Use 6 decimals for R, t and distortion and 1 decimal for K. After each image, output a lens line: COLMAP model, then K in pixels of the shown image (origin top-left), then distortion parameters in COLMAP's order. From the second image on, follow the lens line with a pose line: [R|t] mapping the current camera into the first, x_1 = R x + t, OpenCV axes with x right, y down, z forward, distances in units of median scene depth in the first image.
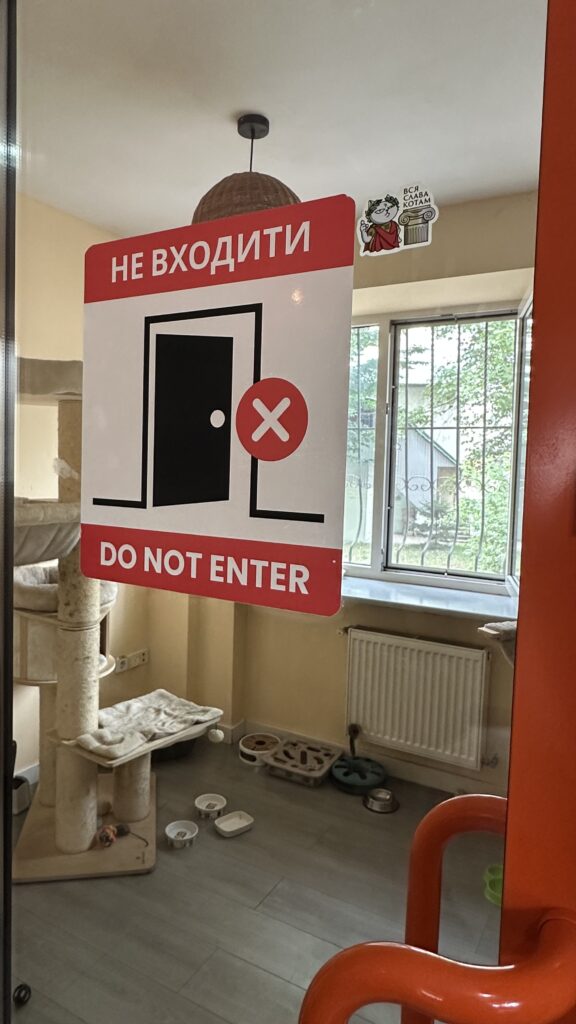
lens RADIAL K [[639.6, 0, 286.5], [0, 639.6, 510.3], [0, 0, 1]] dist [-0.004625, 0.001833]
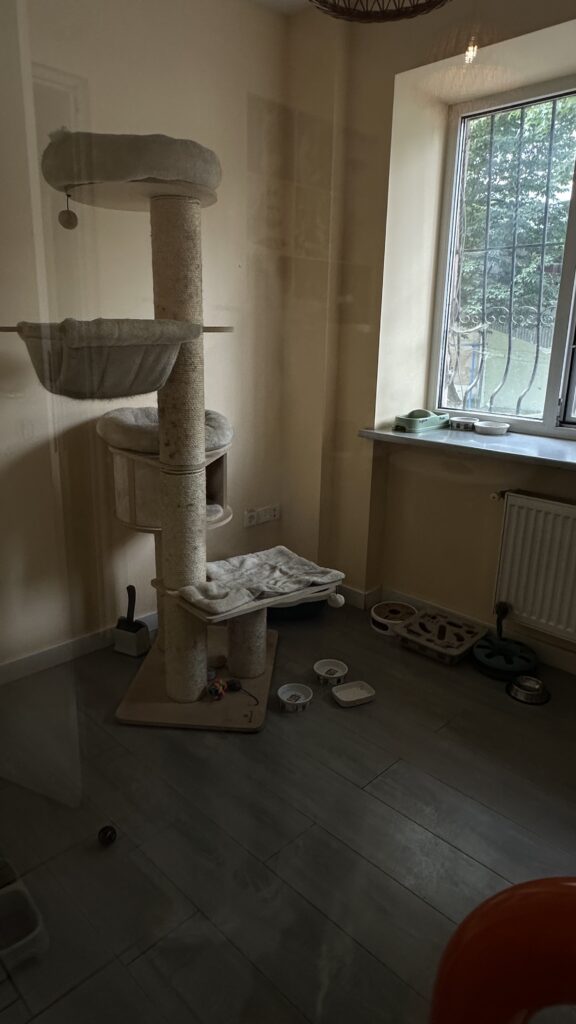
lens RADIAL K [[639.6, 0, 287.7], [0, 639.6, 513.9], [0, 0, 1]] dist [-0.004625, 0.001833]
pose [[0.964441, 0.057915, -0.257874, 0.048666], [-0.003237, 0.978212, 0.207586, 0.050302], [0.264278, -0.199369, 0.943615, 0.165607]]
